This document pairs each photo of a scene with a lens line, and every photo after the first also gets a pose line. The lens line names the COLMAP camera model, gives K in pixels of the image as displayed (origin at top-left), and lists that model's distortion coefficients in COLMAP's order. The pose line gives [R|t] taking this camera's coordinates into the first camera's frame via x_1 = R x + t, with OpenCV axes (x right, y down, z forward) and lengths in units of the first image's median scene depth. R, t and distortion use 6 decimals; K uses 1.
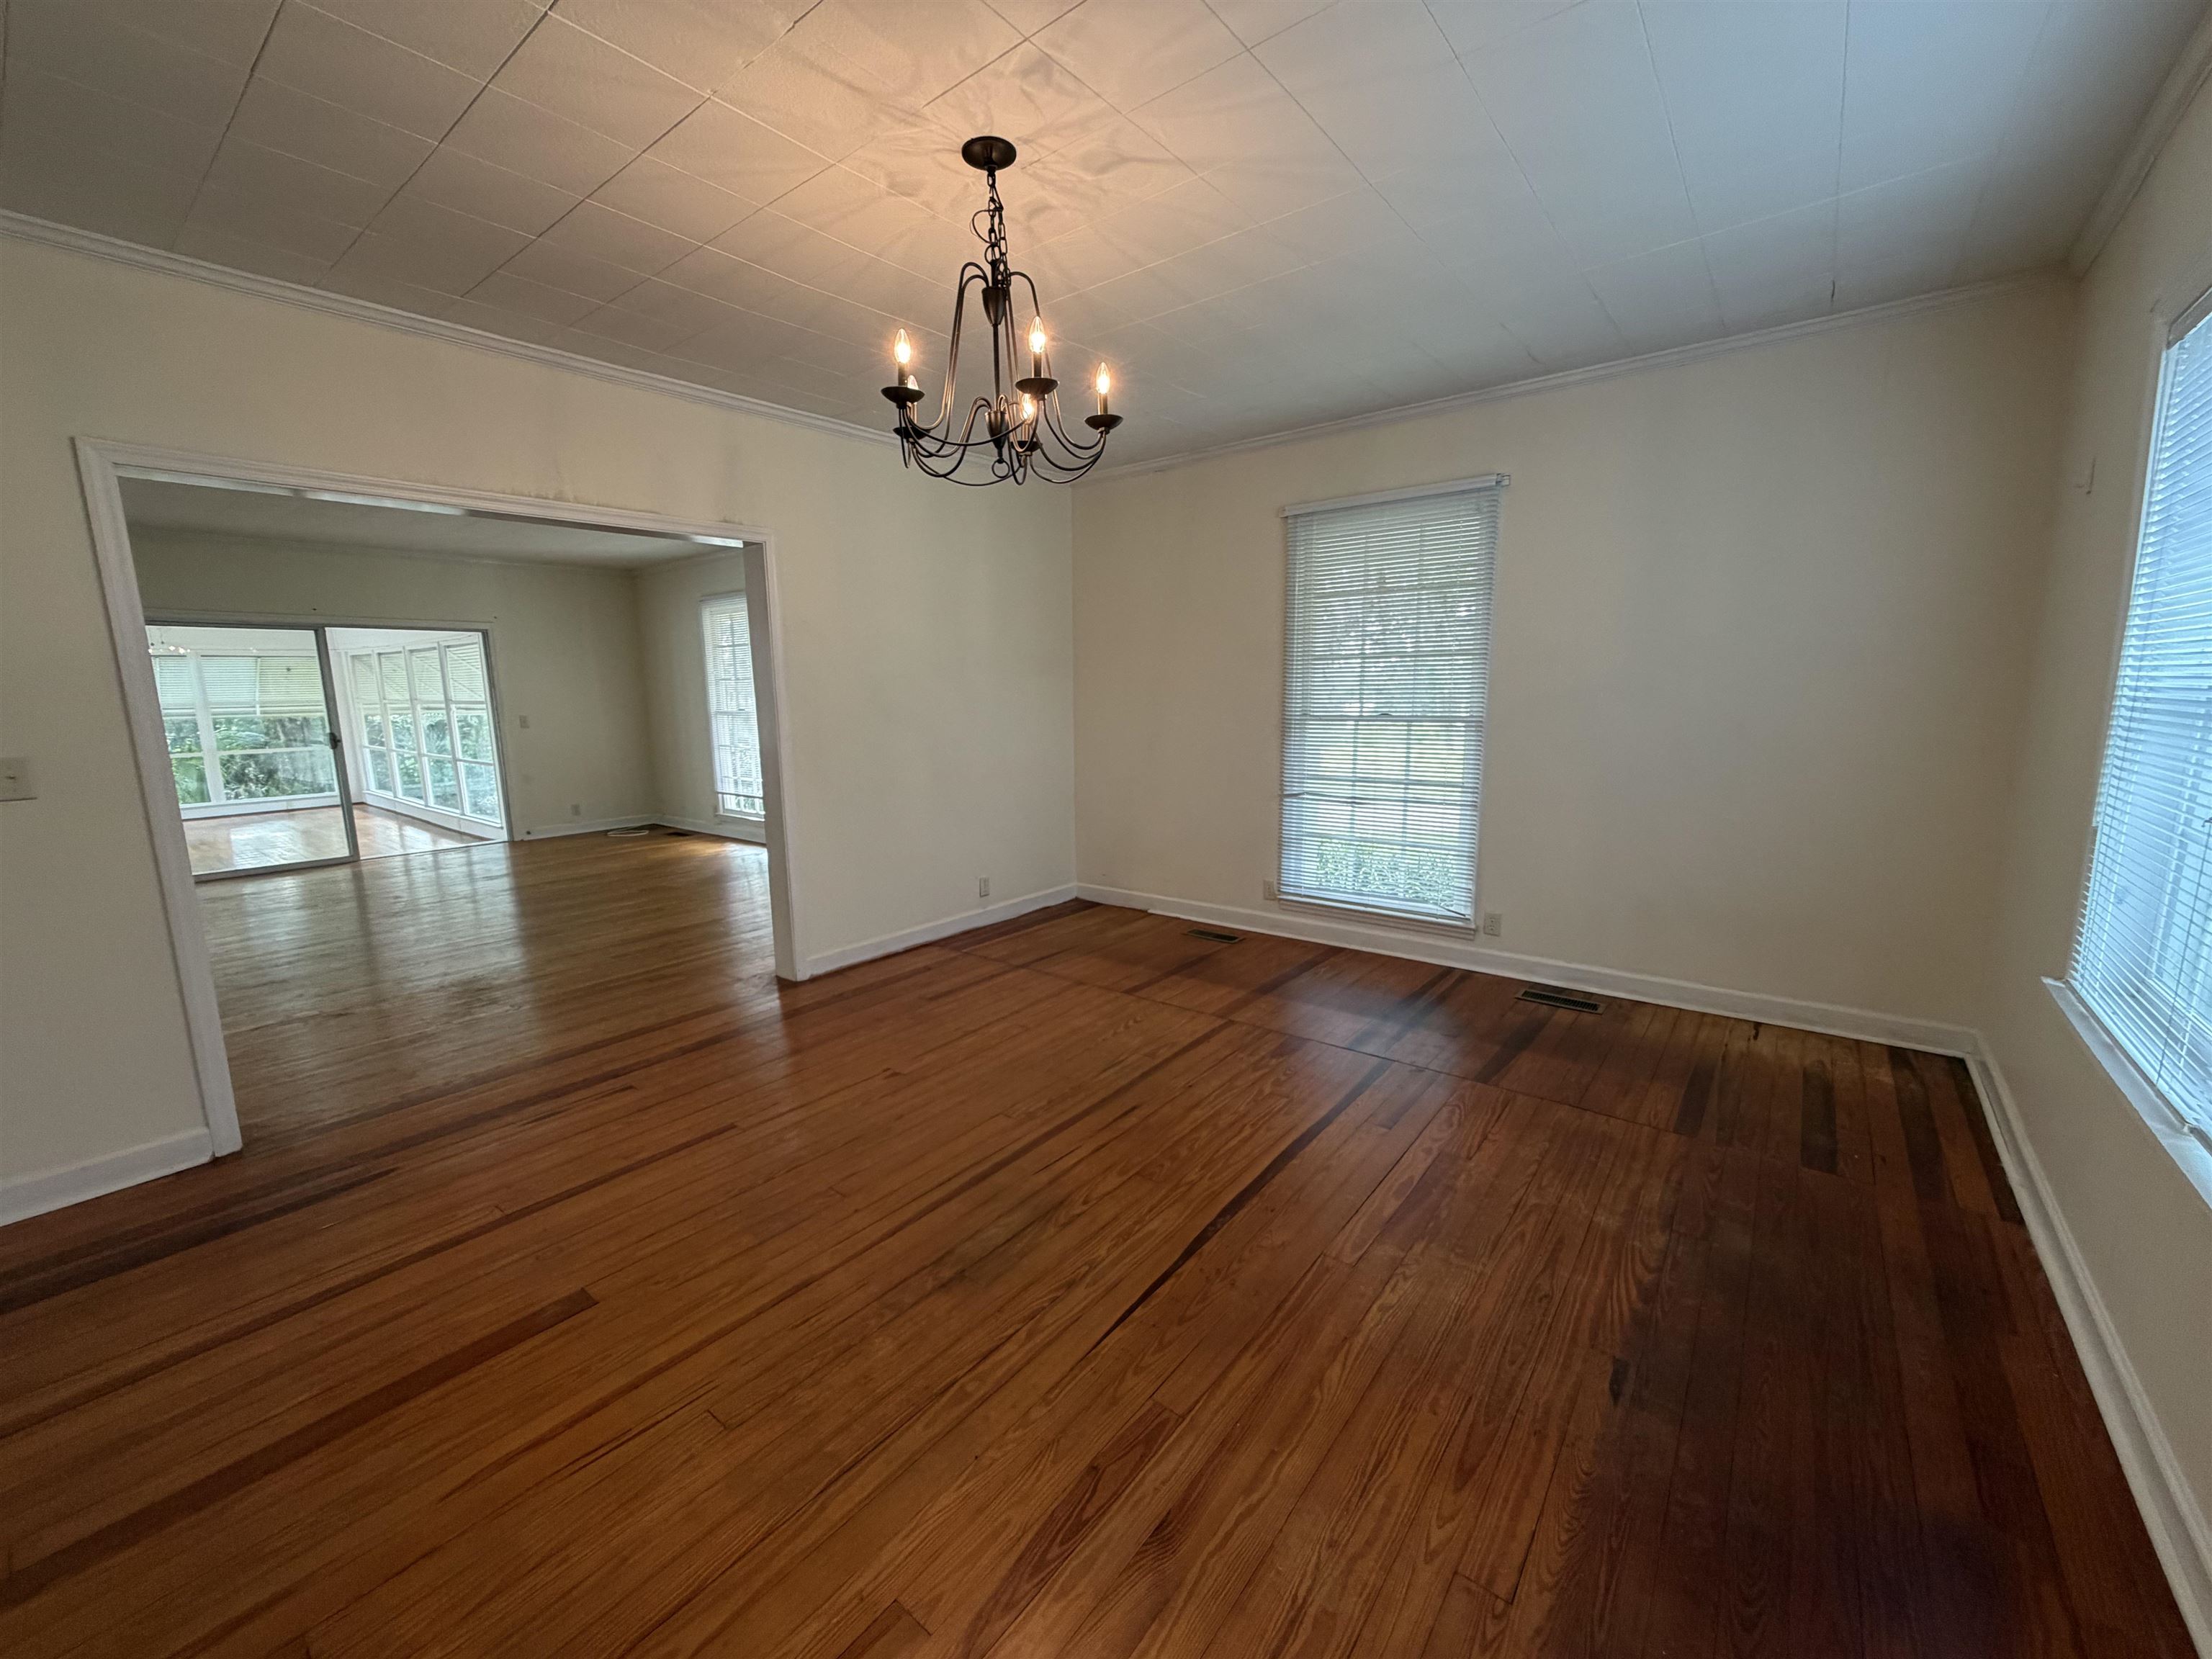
lens RADIAL K [[888.6, 0, 1097.3], [0, 888.6, 829.5], [0, 0, 1]] dist [0.003594, -0.000180]
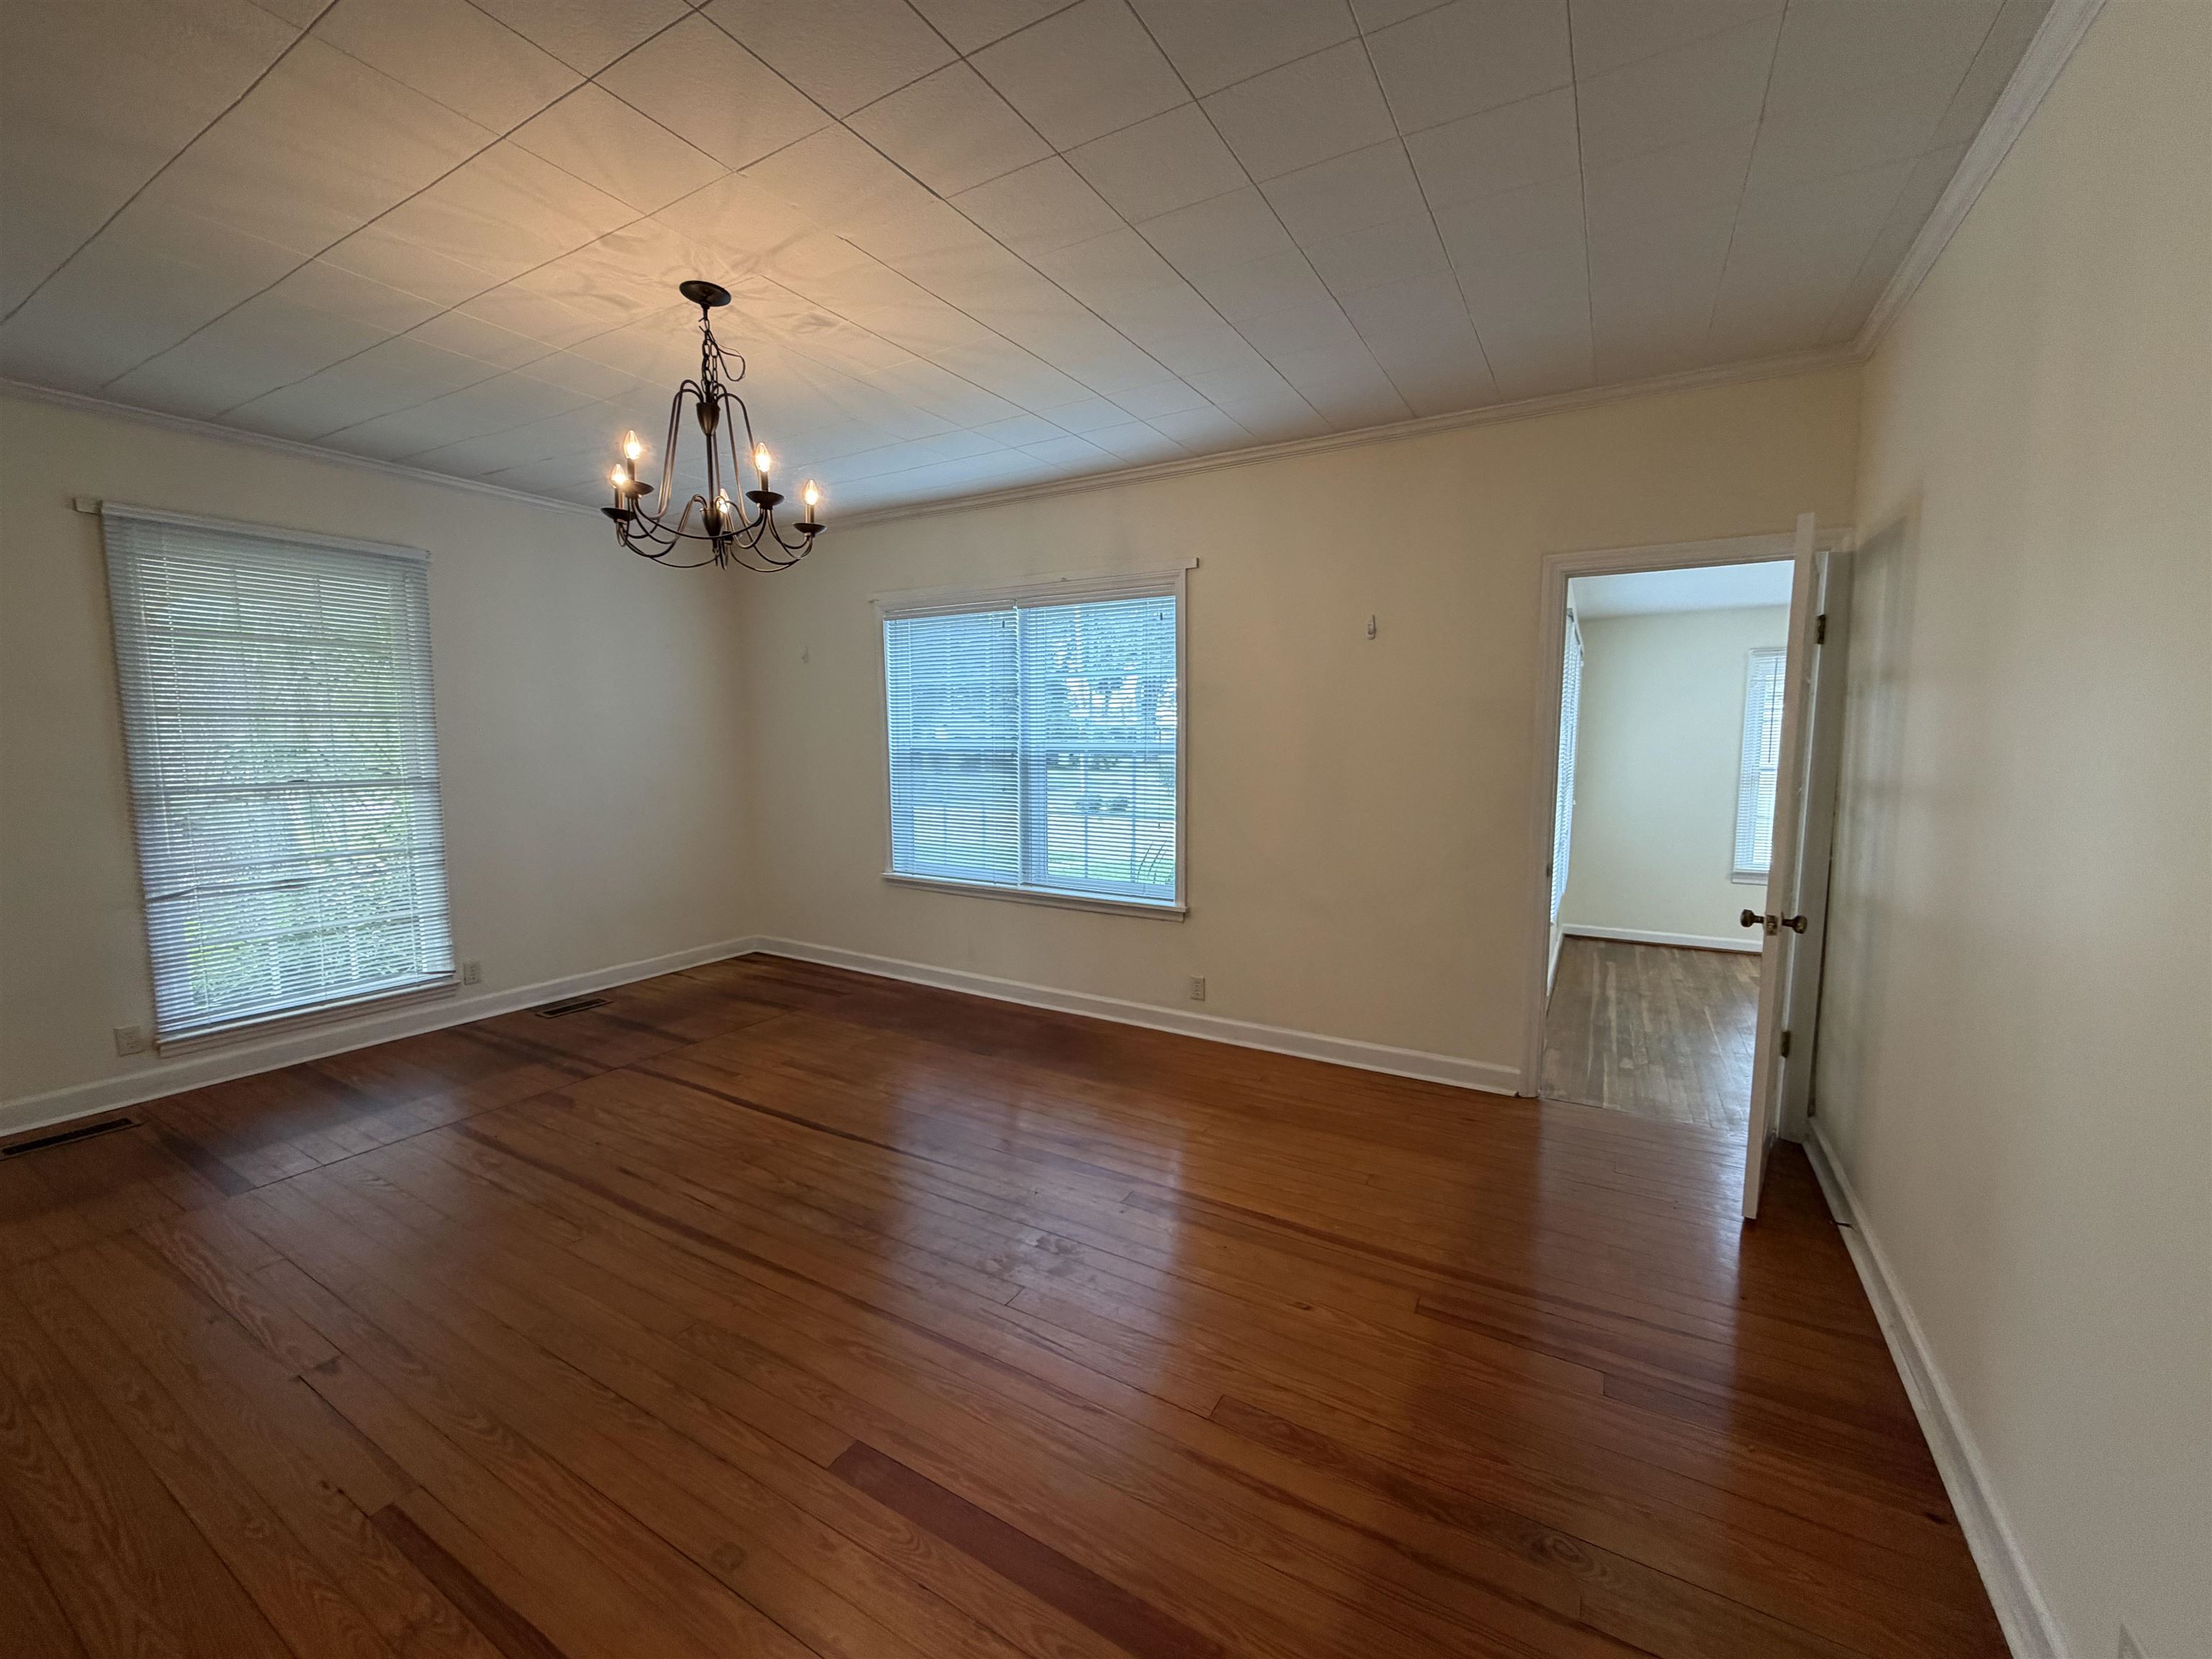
lens RADIAL K [[888.6, 0, 1100.1], [0, 888.6, 831.8], [0, 0, 1]] dist [0.003594, -0.000180]
pose [[-0.134994, -0.093008, 0.986472, -0.705897], [0.157876, 0.980847, 0.114082, -0.062489], [-0.978188, 0.171140, -0.117725, 0.381209]]
